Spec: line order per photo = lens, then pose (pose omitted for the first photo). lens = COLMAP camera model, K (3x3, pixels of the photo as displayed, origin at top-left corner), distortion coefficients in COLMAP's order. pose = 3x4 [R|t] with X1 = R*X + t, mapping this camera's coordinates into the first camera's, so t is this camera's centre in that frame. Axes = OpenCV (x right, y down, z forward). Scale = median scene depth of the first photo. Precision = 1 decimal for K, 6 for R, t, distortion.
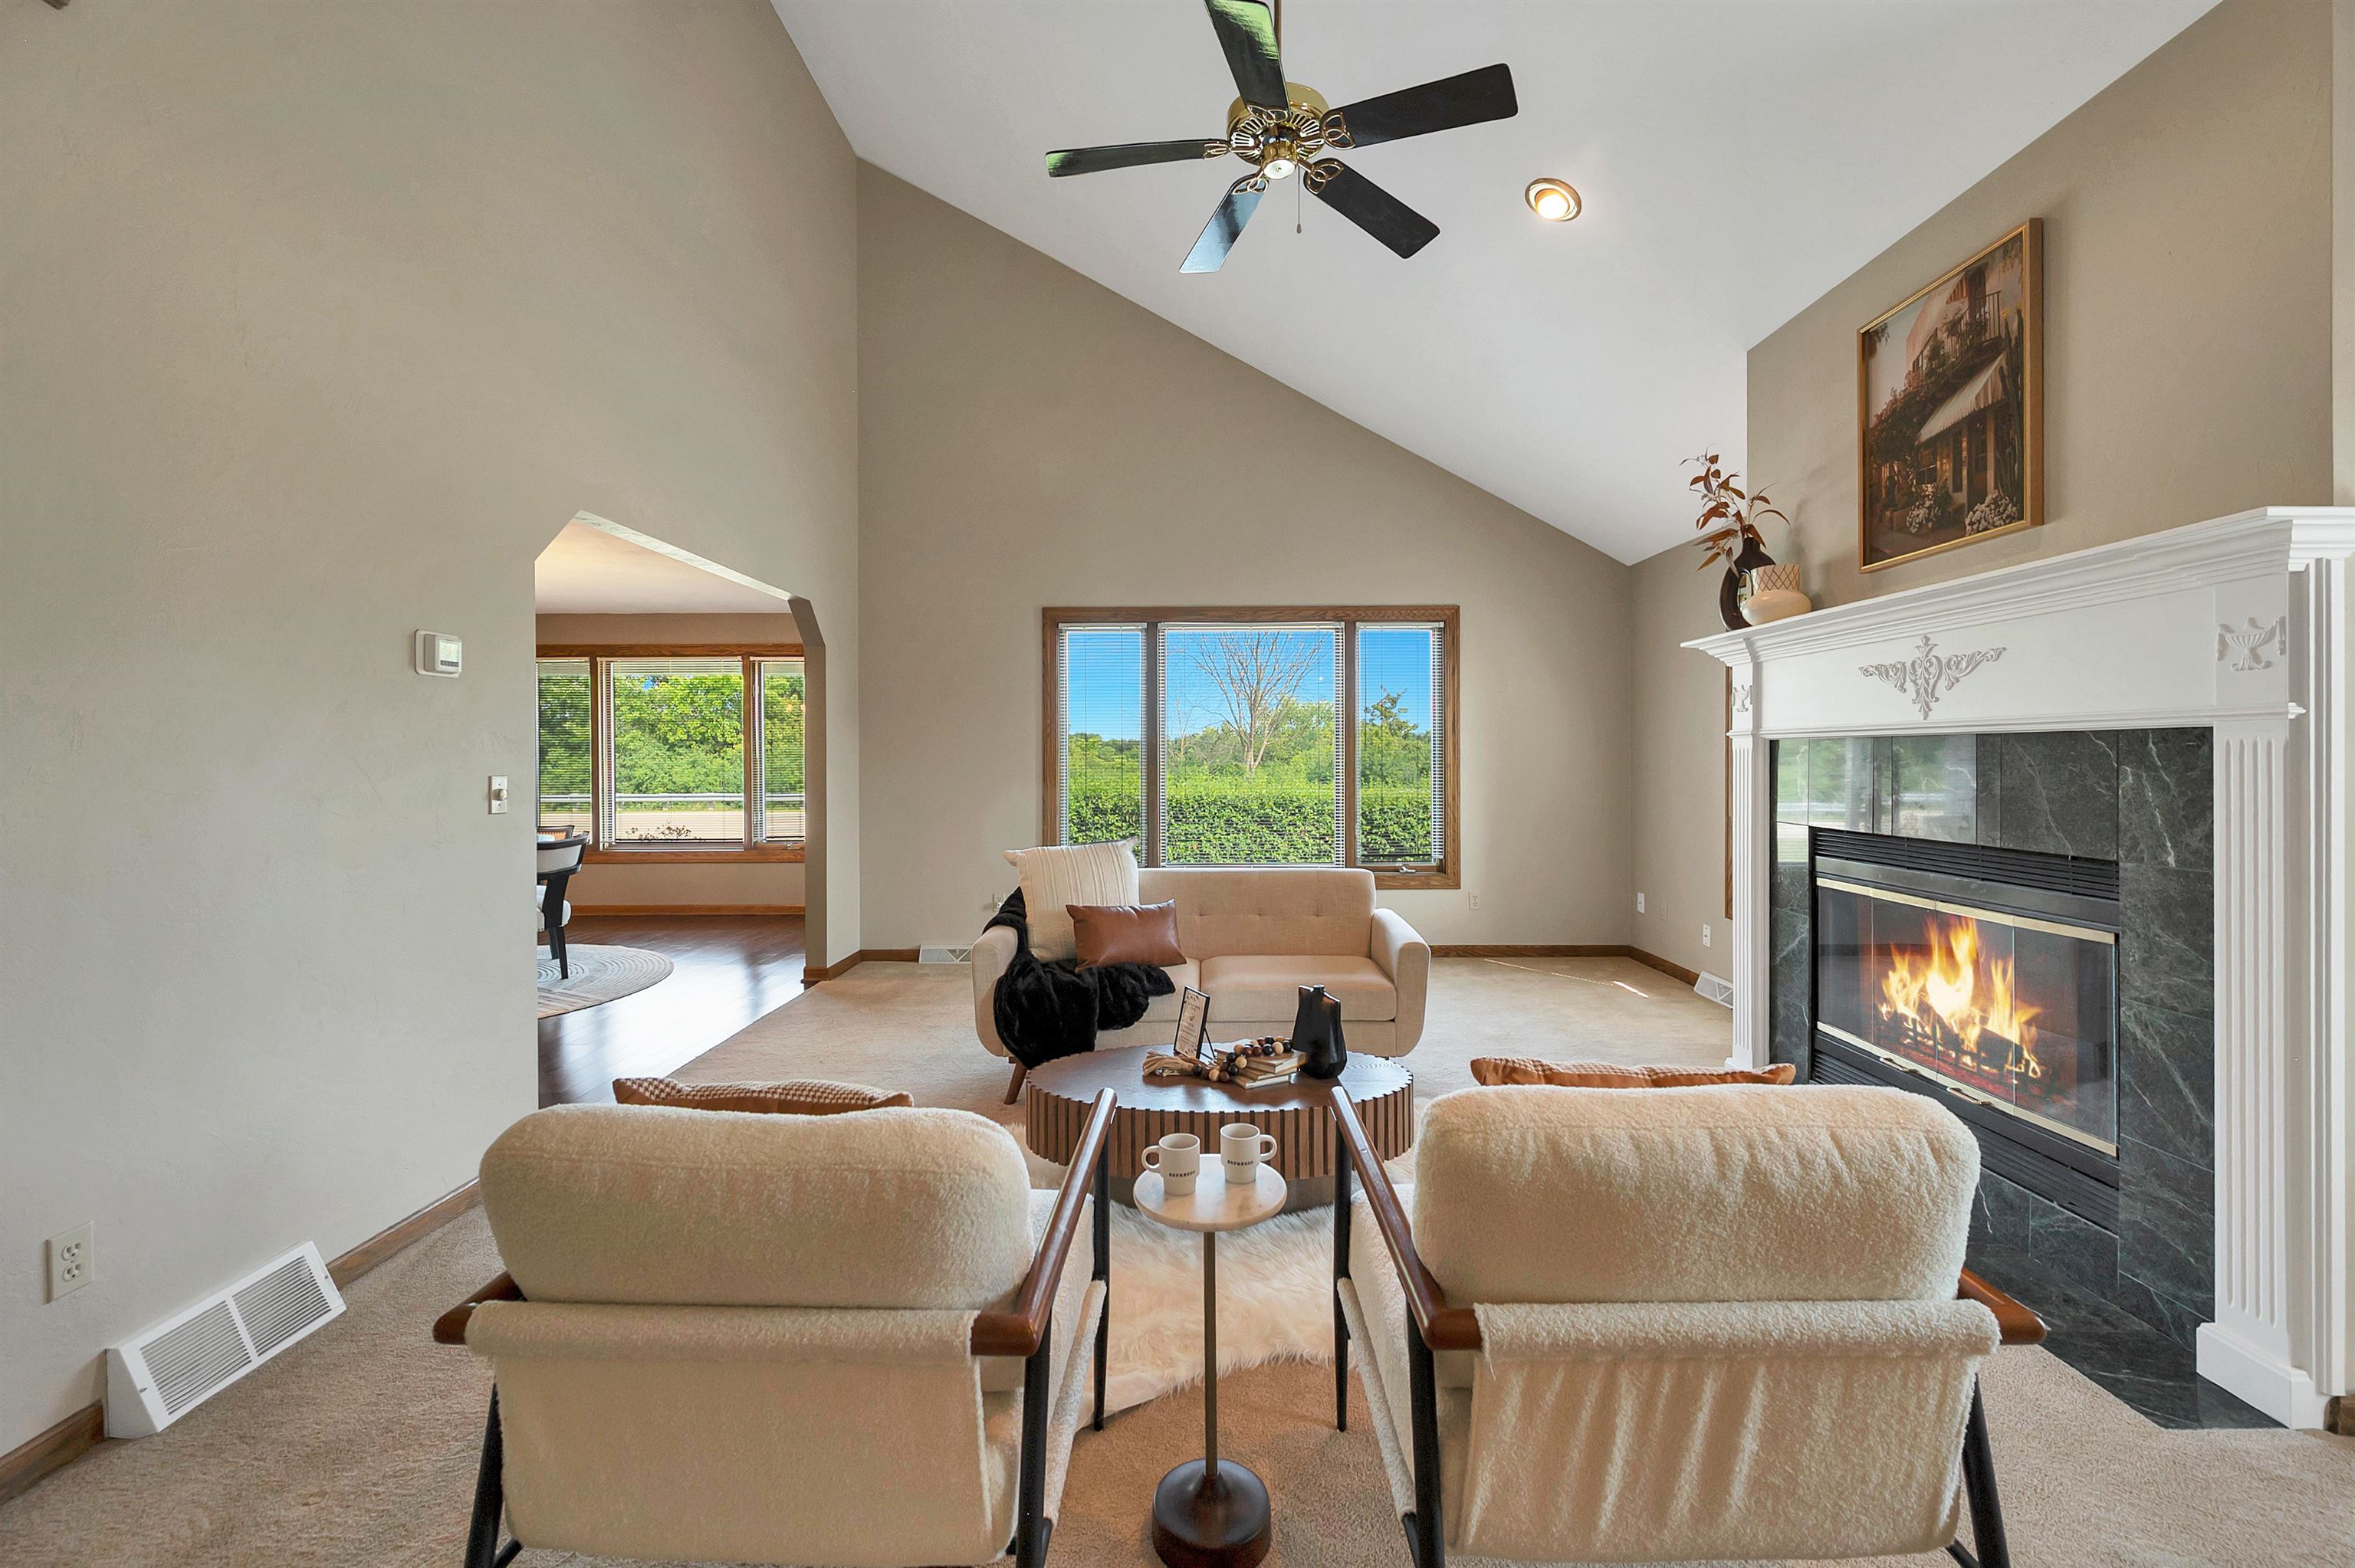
lens RADIAL K [[960.5, 0, 1185.3], [0, 960.5, 754.1], [0, 0, 1]] dist [-0.000908, -0.000282]
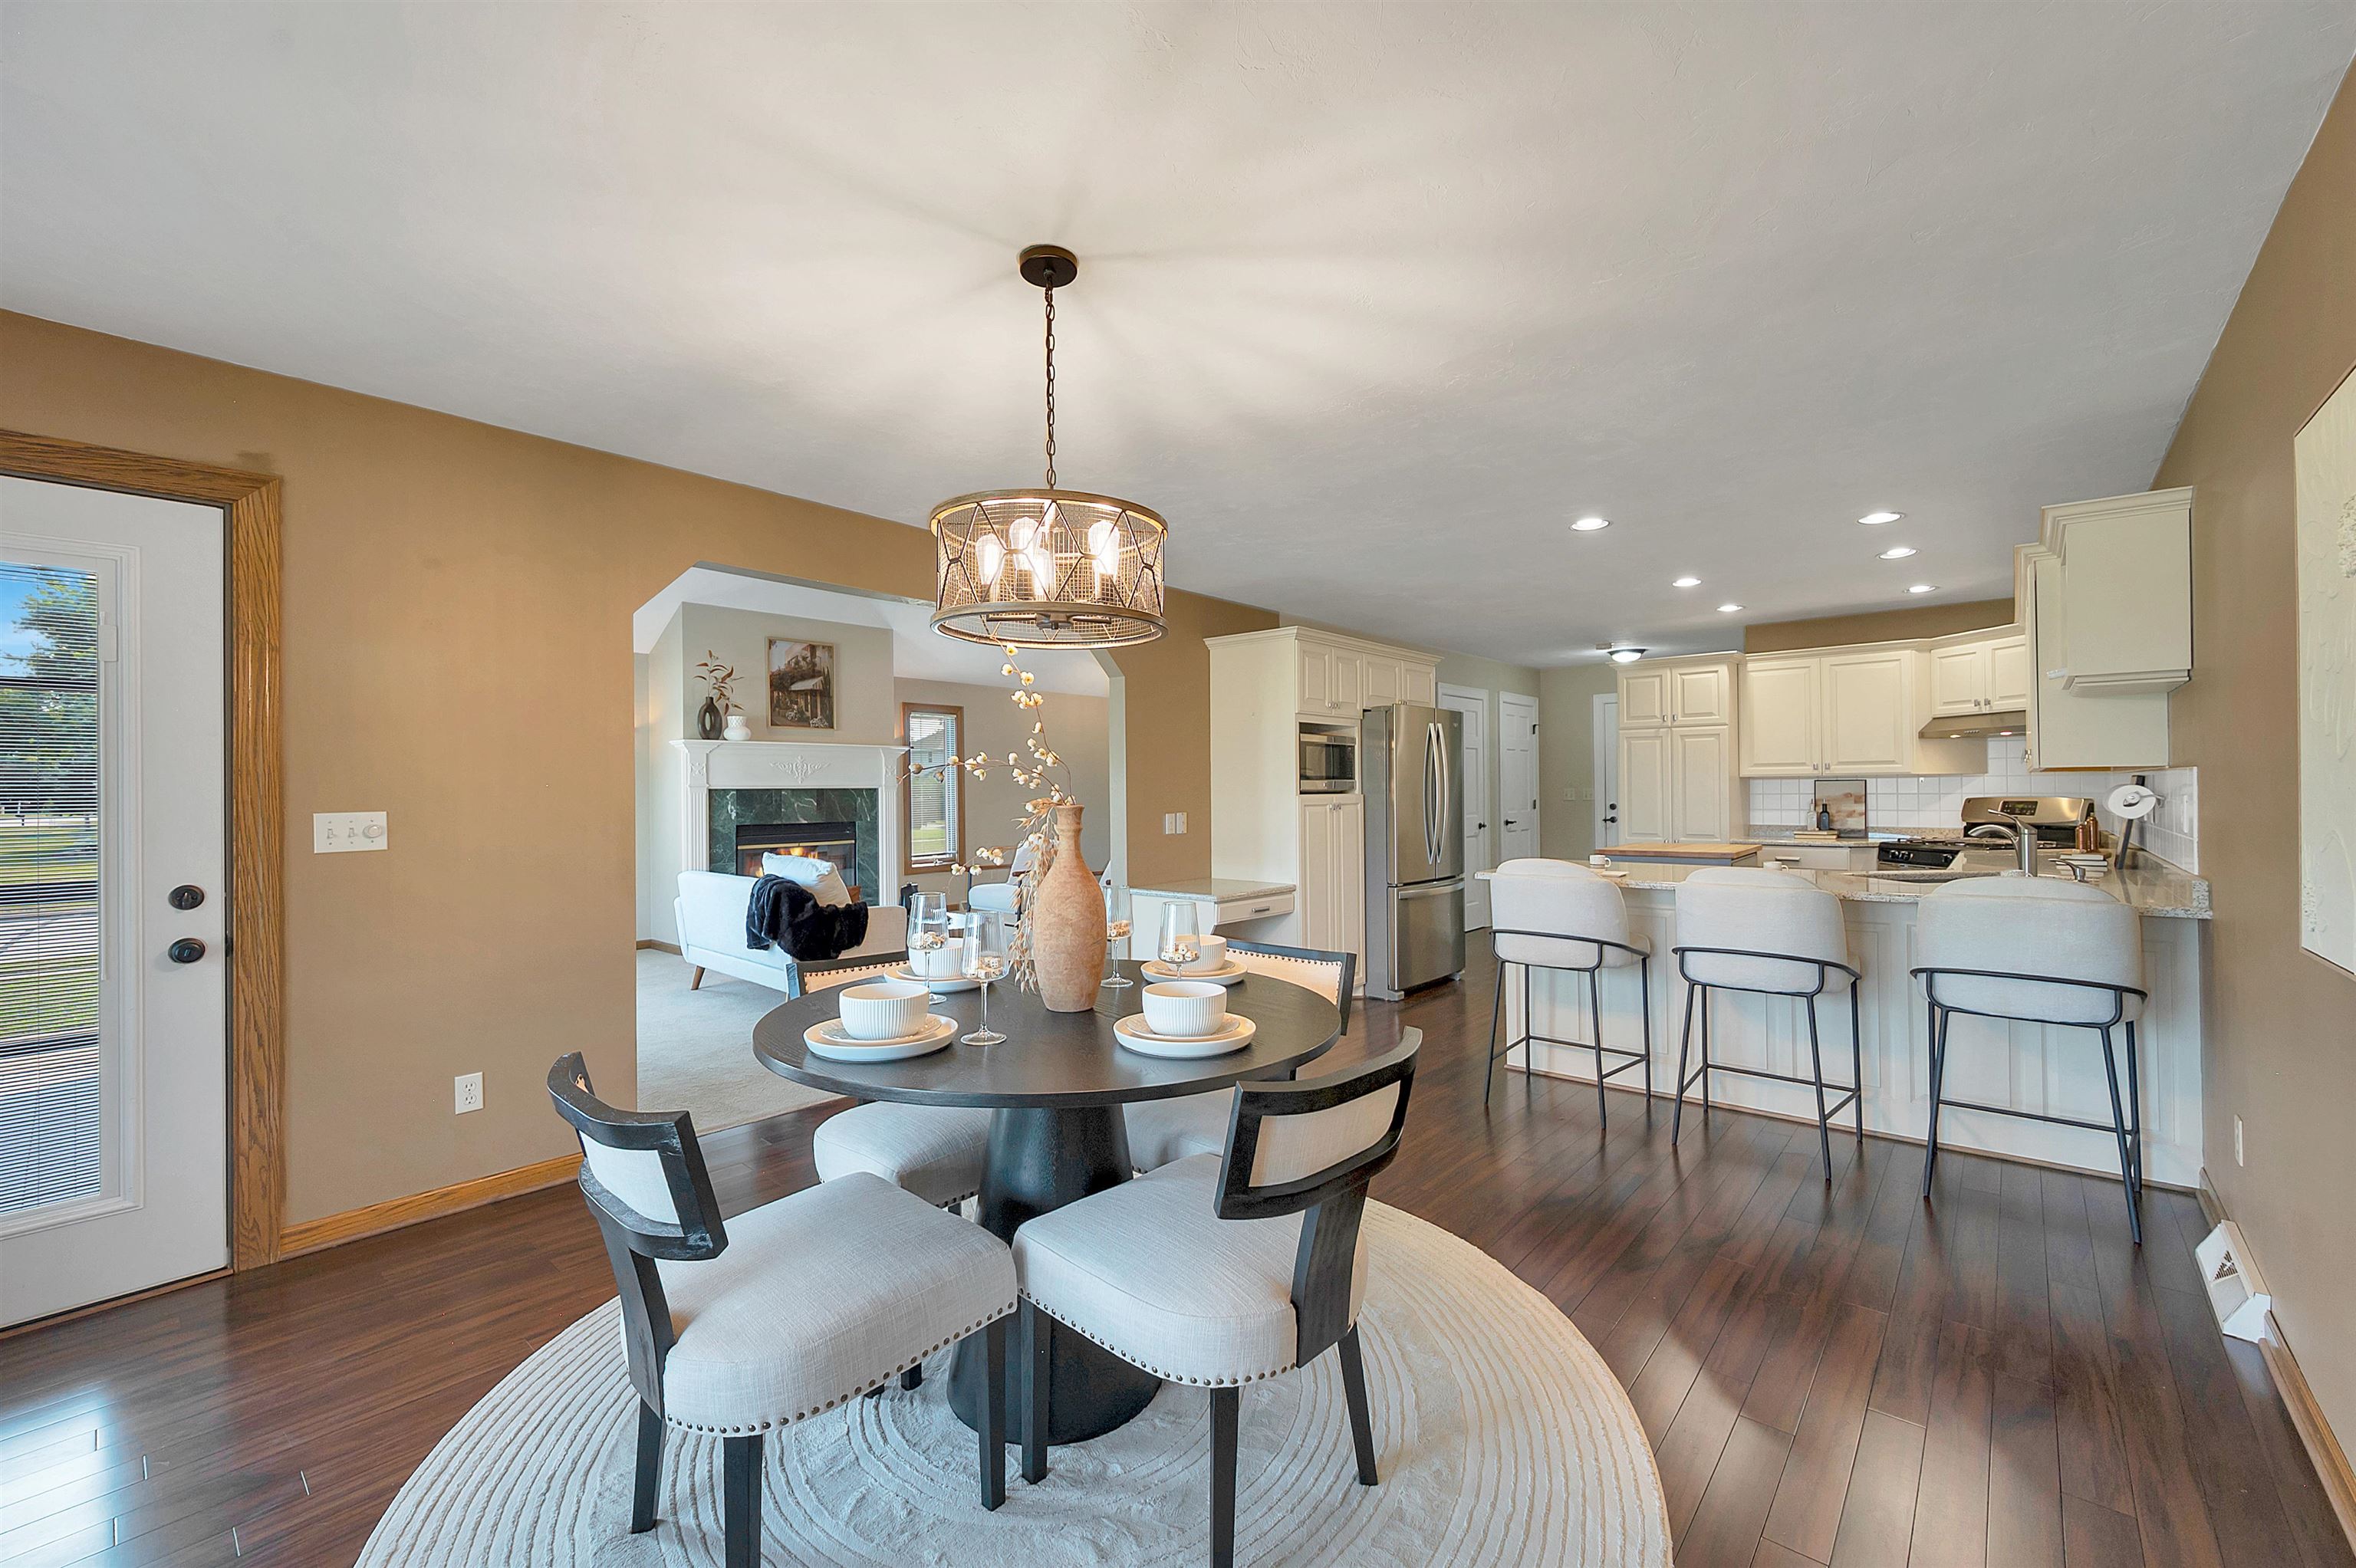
lens RADIAL K [[944.6, 0, 1187.5], [0, 944.6, 785.6], [0, 0, 1]] dist [0.000605, -0.000085]
pose [[-0.757442, 0.011226, 0.652806, -2.013537], [0.008628, 0.999937, -0.007183, 0.003209], [-0.652846, 0.000192, -0.757491, 2.348852]]
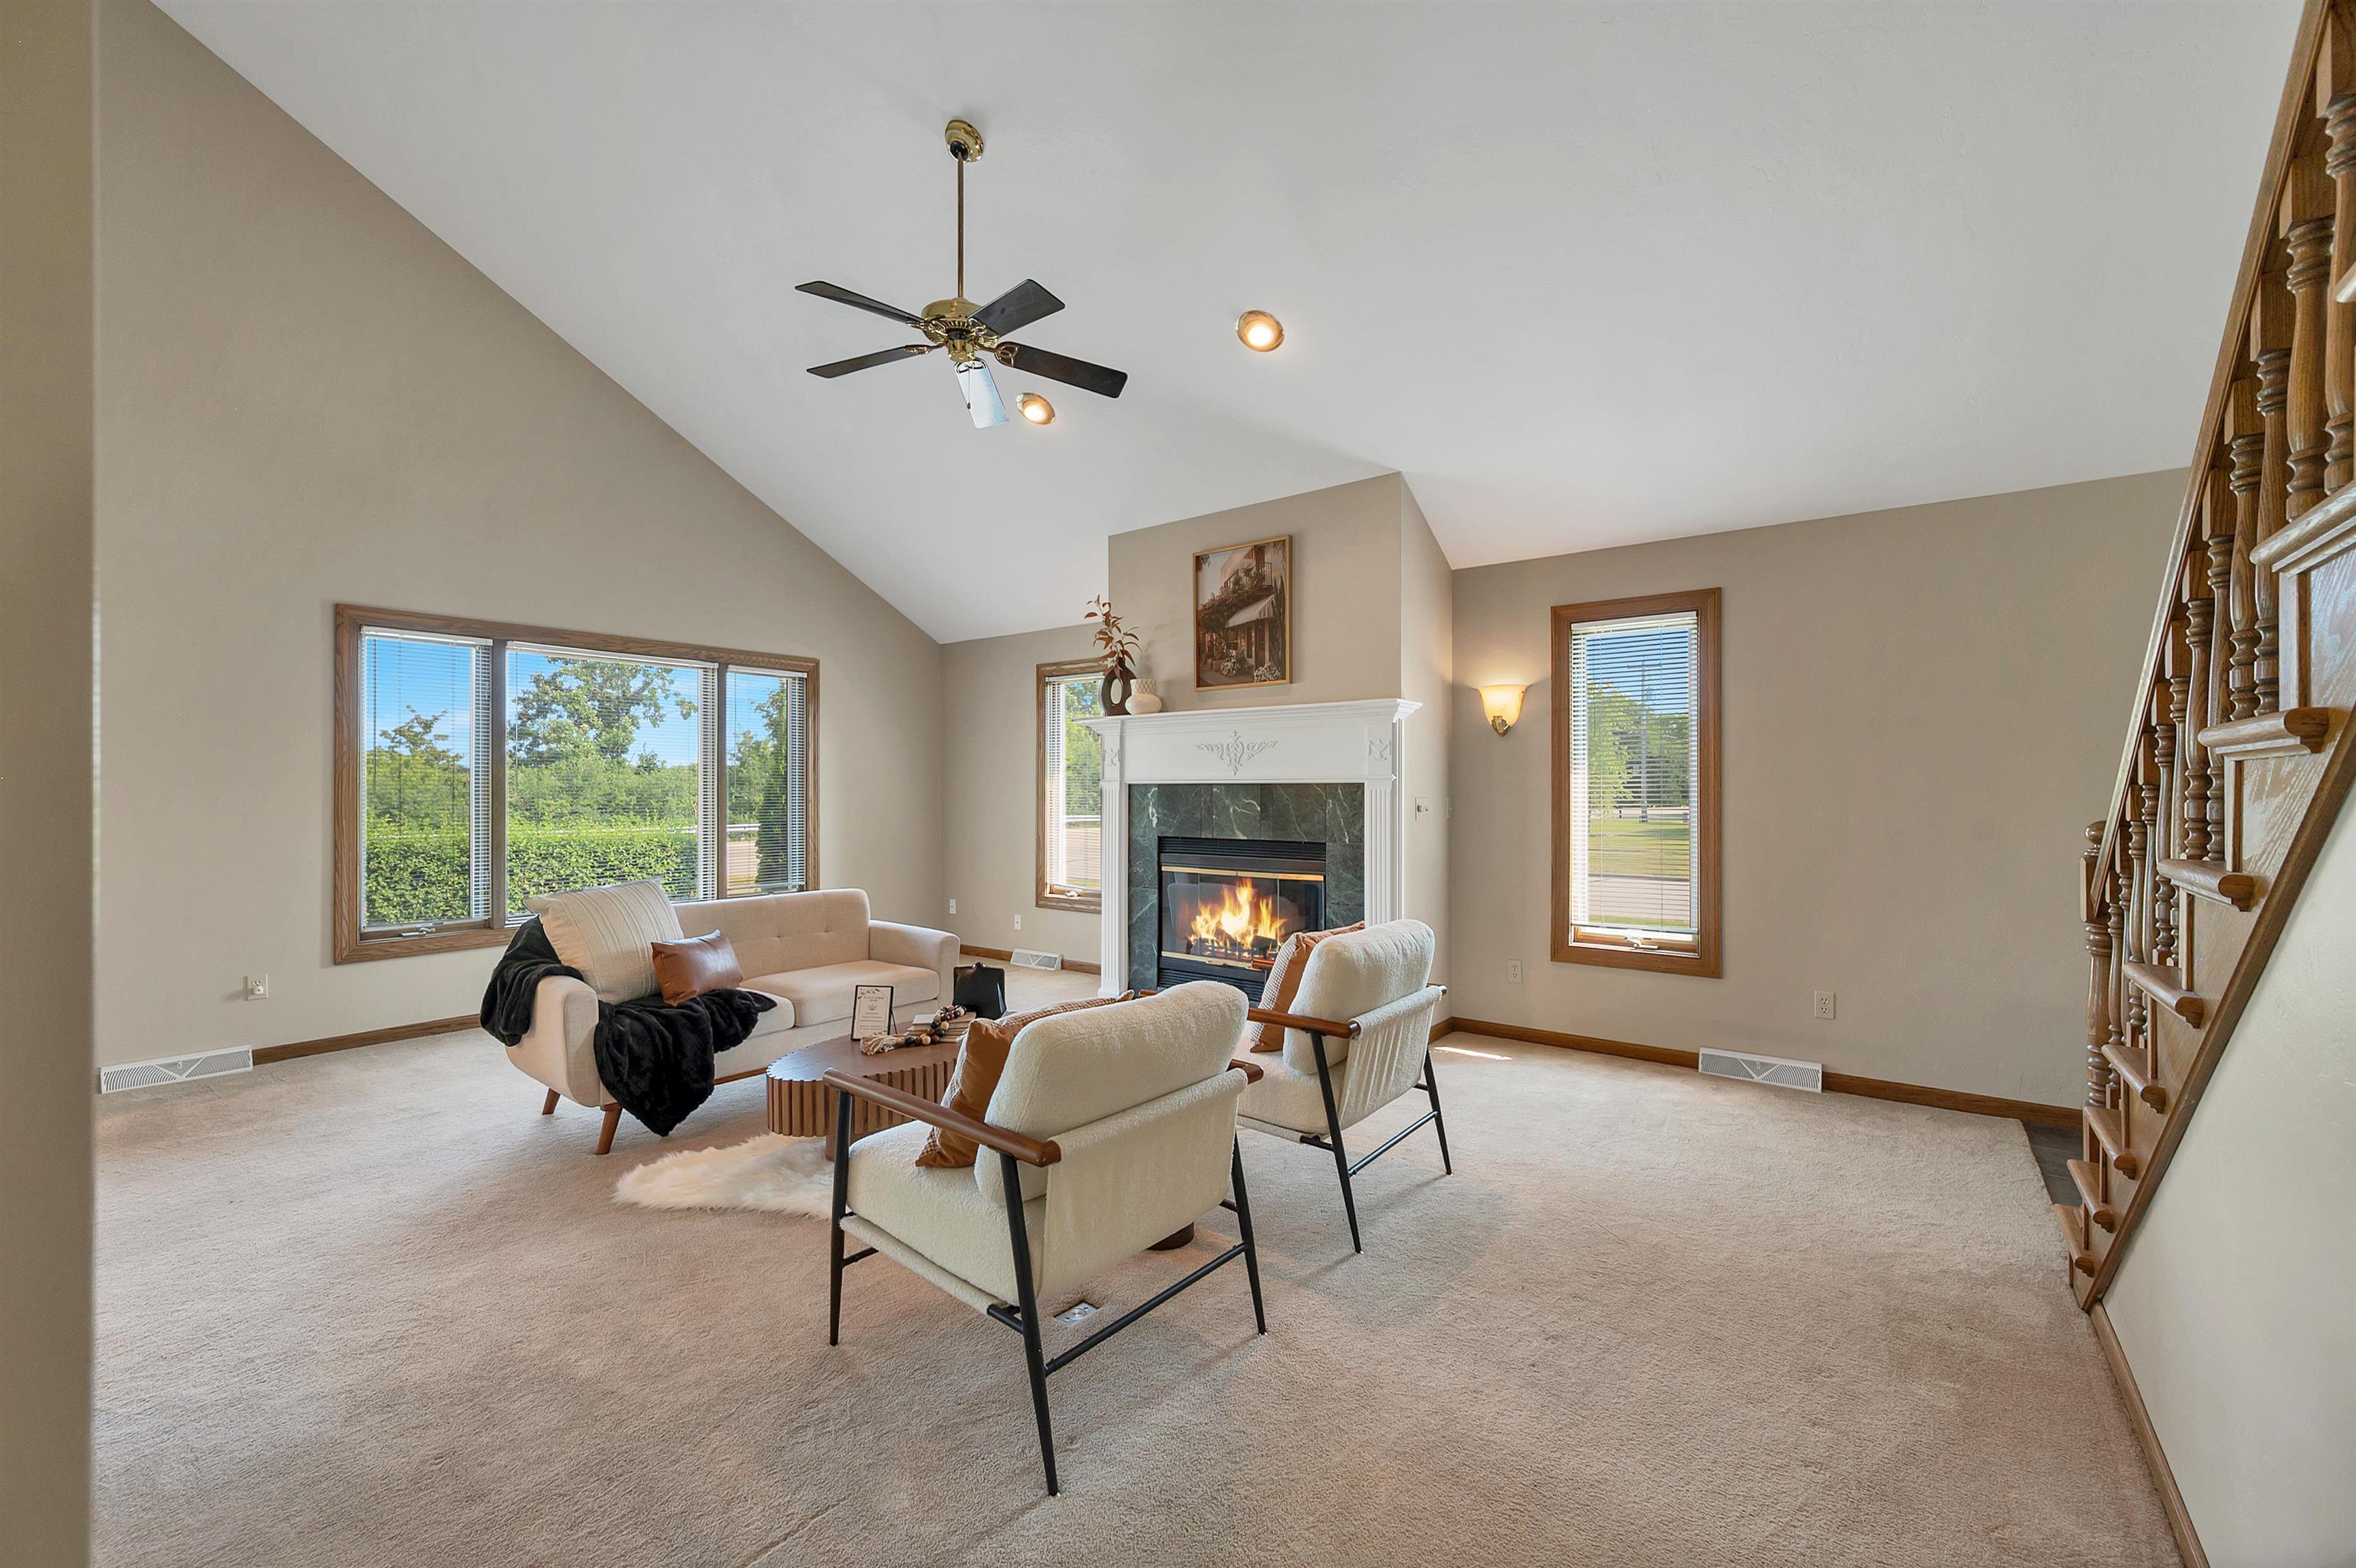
lens RADIAL K [[963.6, 0, 1190.1], [0, 963.6, 779.8], [0, 0, 1]] dist [0.000342, -0.000192]
pose [[0.598458, 0.012749, 0.801052, -0.758079], [-0.003473, 0.999905, -0.013319, -0.001213], [-0.801146, 0.005189, 0.598446, -0.060365]]
